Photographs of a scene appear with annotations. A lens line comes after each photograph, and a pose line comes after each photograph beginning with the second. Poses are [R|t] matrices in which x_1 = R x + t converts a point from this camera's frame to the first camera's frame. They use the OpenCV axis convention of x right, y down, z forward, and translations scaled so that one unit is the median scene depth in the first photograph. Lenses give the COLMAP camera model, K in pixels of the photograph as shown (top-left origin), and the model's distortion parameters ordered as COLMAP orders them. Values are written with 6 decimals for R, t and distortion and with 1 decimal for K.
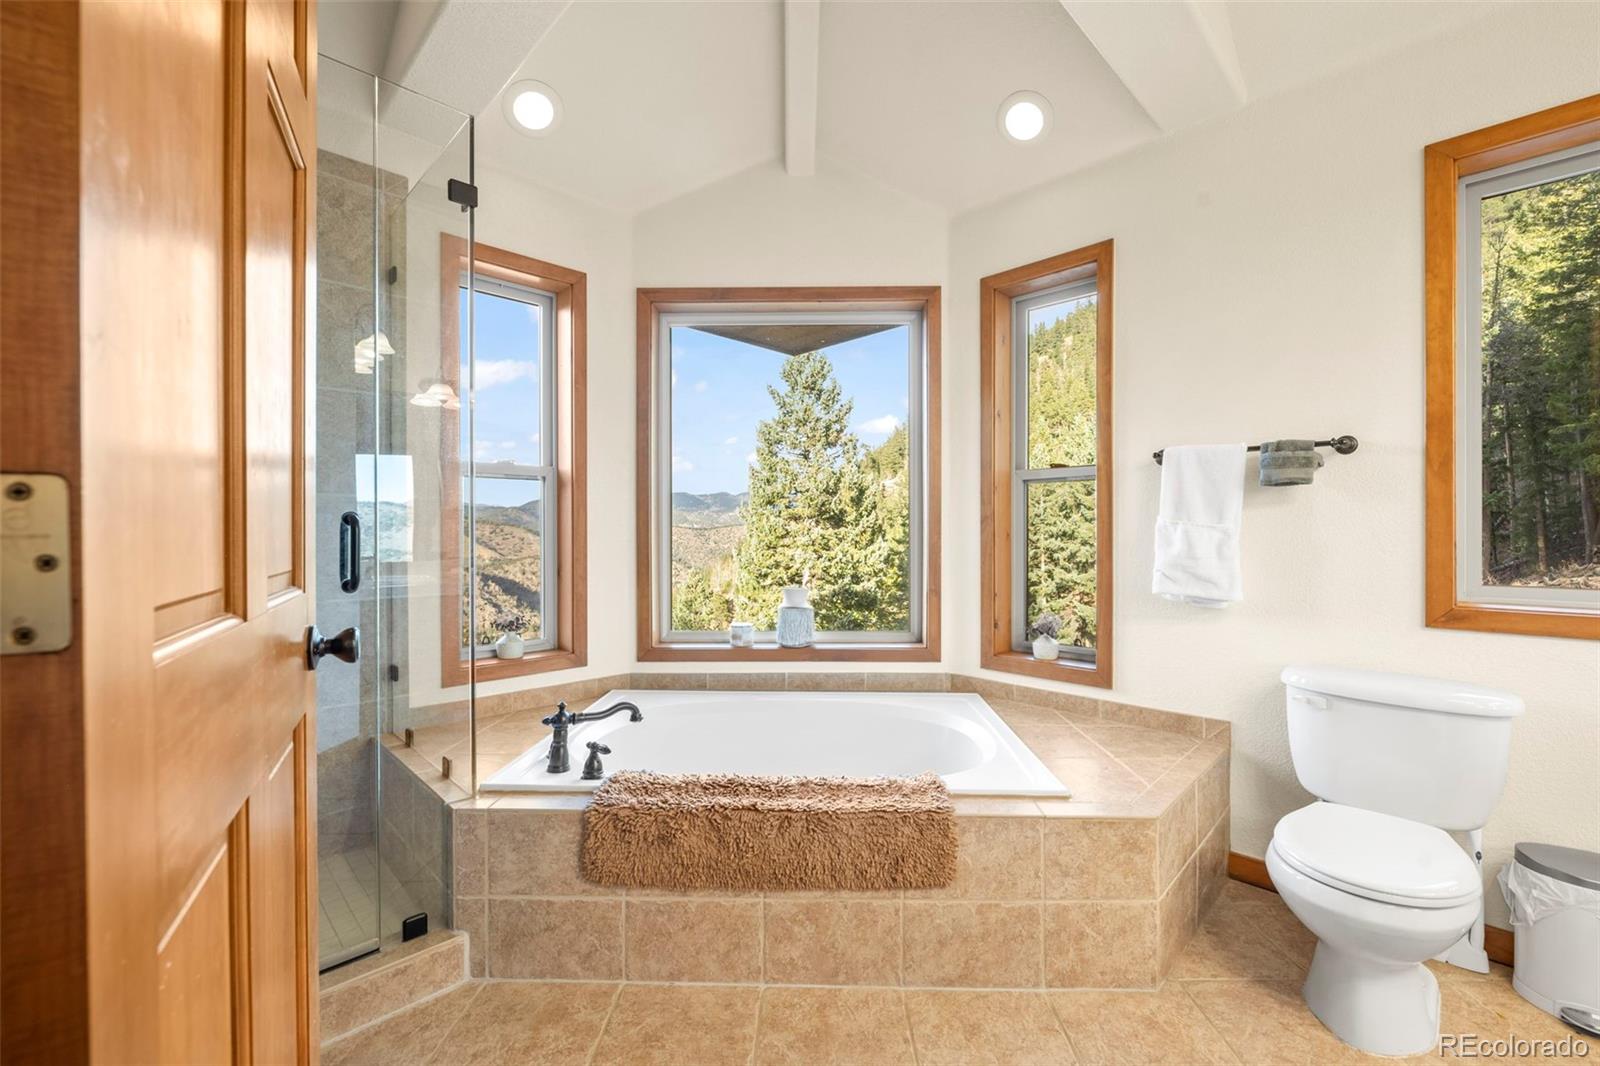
lens RADIAL K [[661.0, 0, 800.0], [0, 661.0, 533.0], [0, 0, 1]] dist [-0.001896, -0.000351]
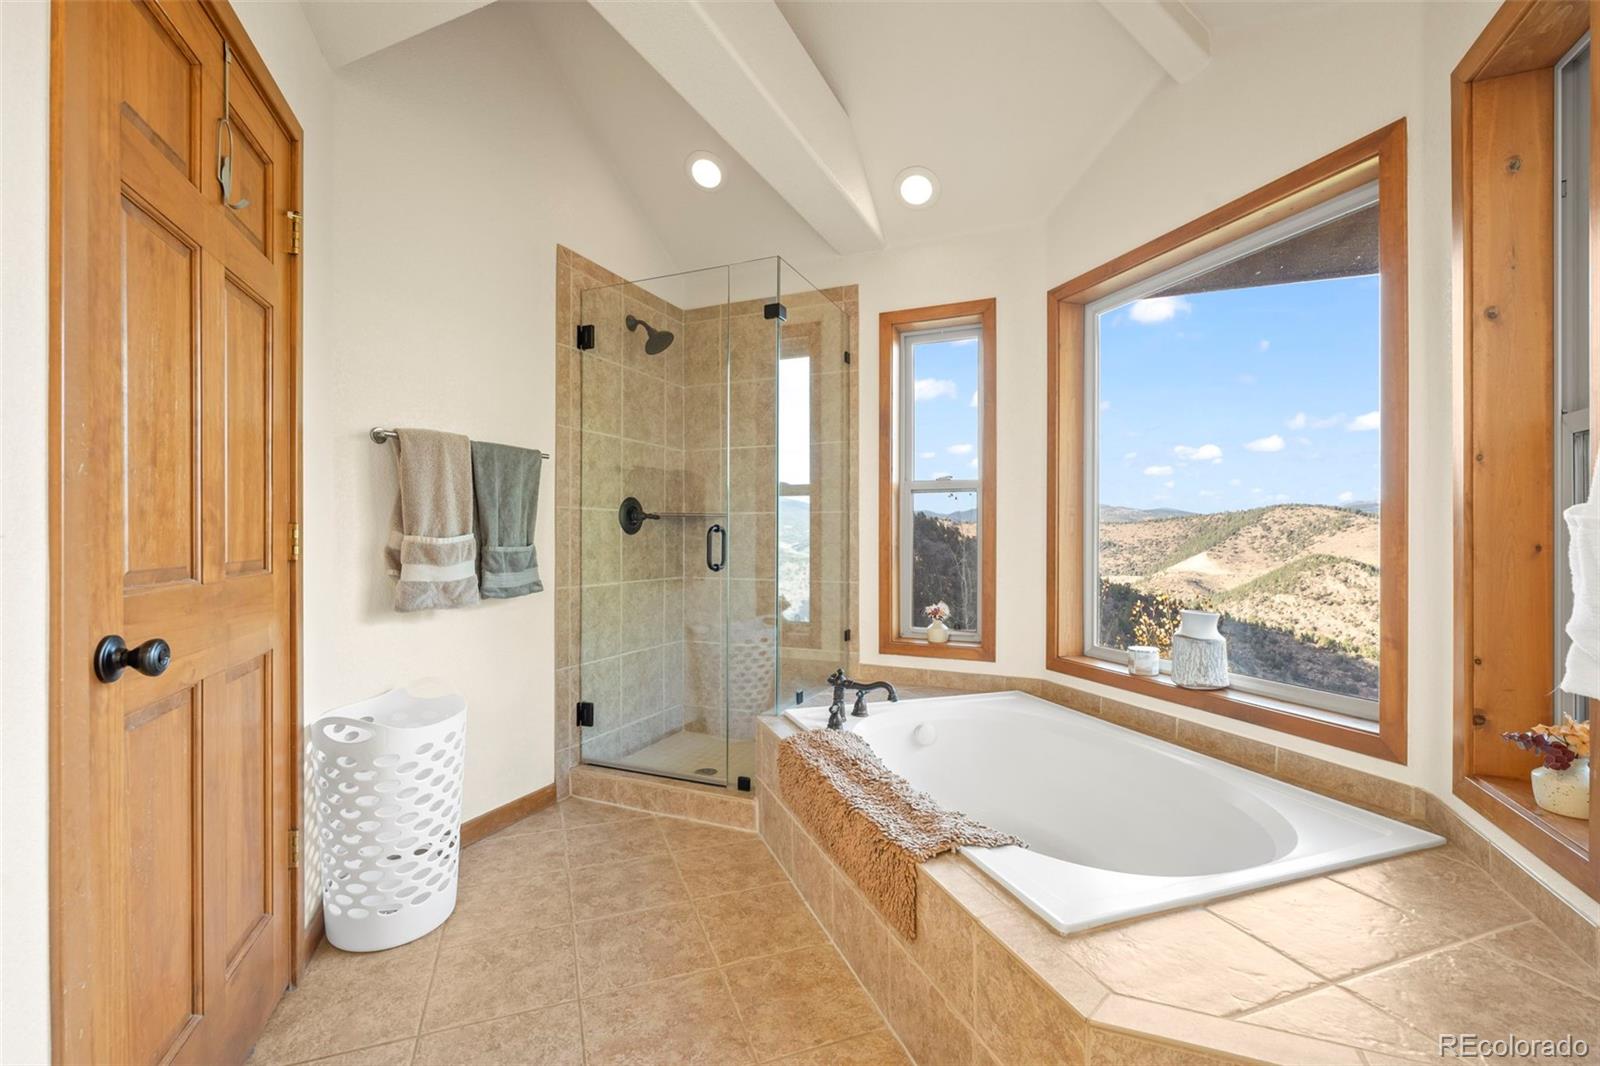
lens RADIAL K [[661.0, 0, 800.0], [0, 661.0, 533.0], [0, 0, 1]] dist [-0.001896, -0.000351]
pose [[0.386251, -0.000924, -0.922393, 0.545085], [-0.006565, 0.999971, -0.003751, -0.002659], [0.922370, 0.007504, 0.386234, 0.290532]]
